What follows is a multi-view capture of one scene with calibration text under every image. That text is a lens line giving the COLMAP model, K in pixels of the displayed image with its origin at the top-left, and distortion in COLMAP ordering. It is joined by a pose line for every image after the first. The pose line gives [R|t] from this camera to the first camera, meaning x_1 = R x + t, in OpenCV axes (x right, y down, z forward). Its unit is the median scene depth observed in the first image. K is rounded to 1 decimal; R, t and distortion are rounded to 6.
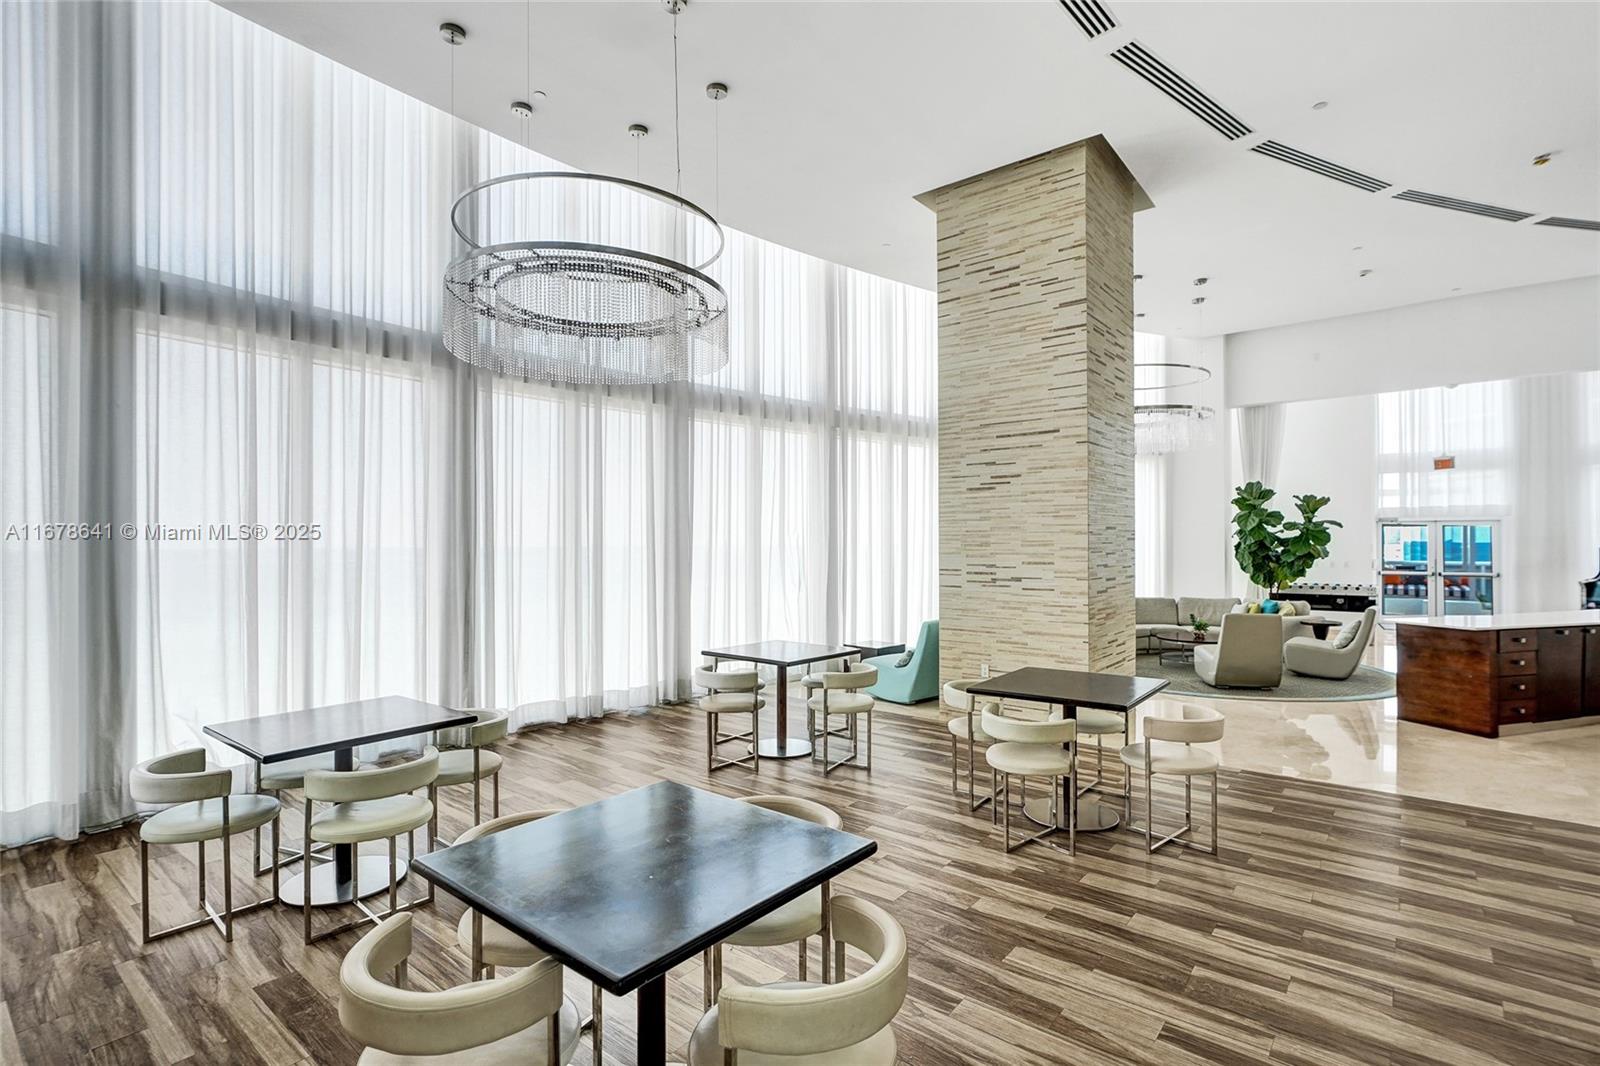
lens RADIAL K [[765.0, 0, 802.0], [0, 765.0, 539.6], [0, 0, 1]] dist [-0.001923, -0.000567]
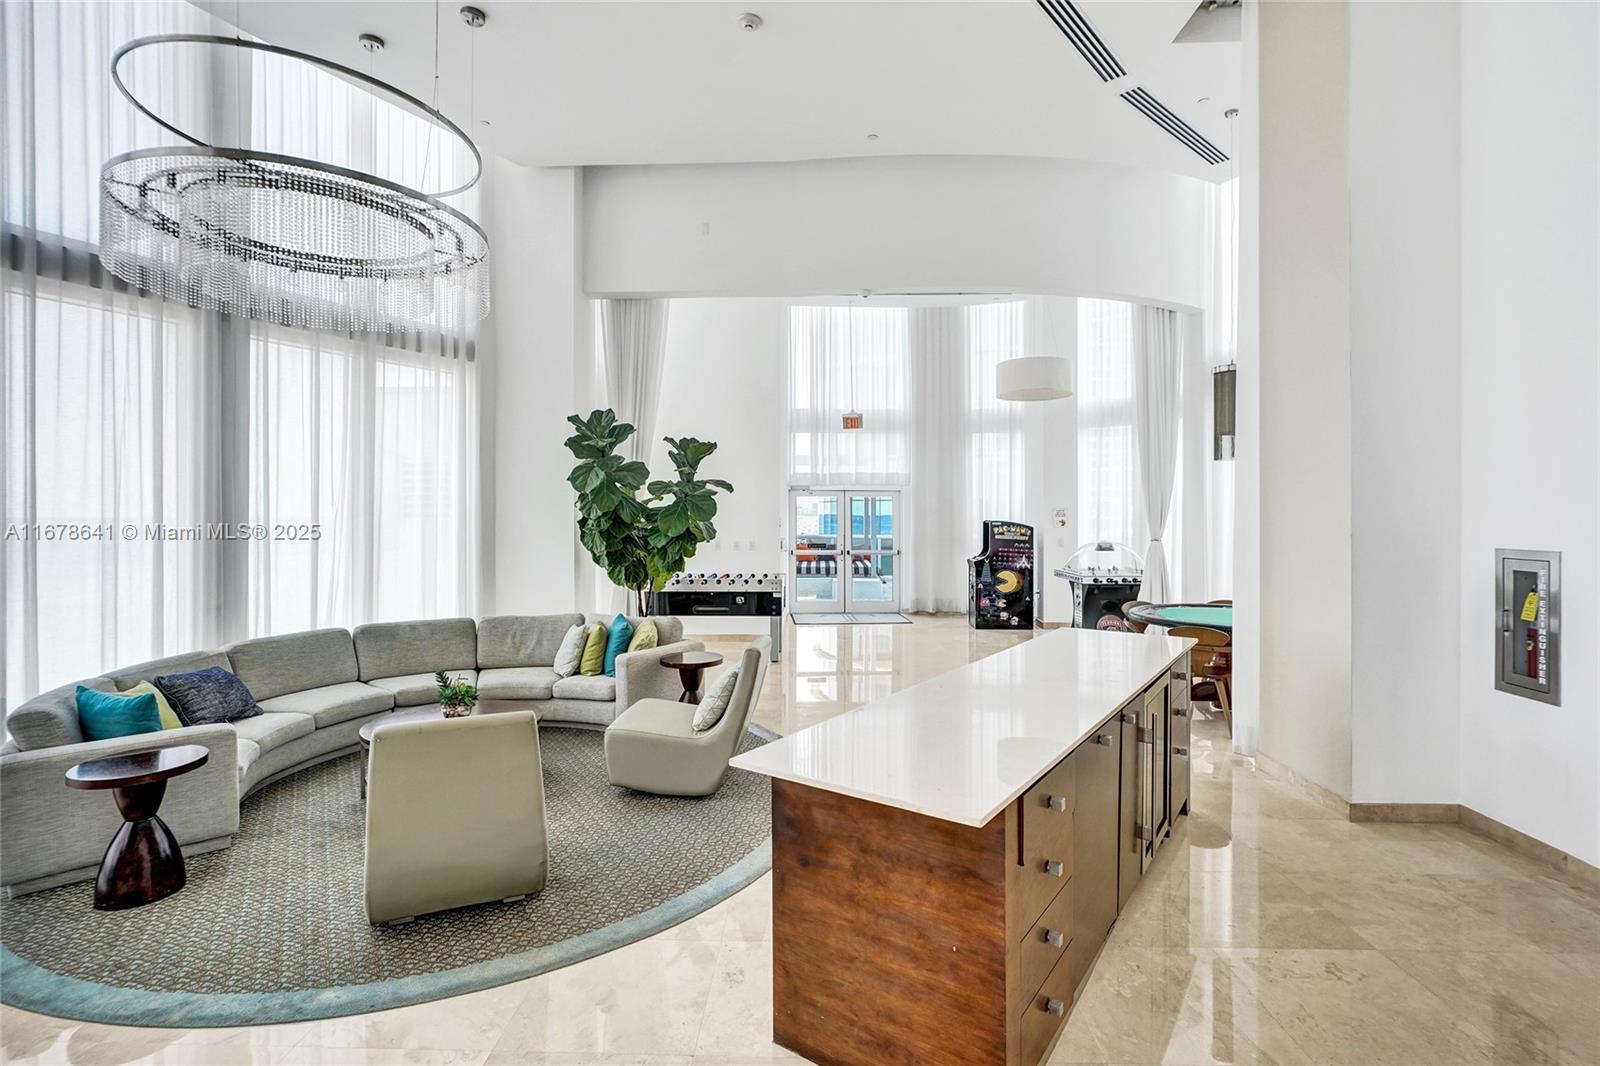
lens RADIAL K [[744.1, 0, 801.2], [0, 744.1, 510.7], [0, 0, 1]] dist [-0.002445, -0.000152]
pose [[0.801673, 0.003396, 0.597753, 0.361434], [-0.001182, 0.999991, -0.004095, 0.002210], [-0.597762, 0.002576, 0.801670, 0.445587]]
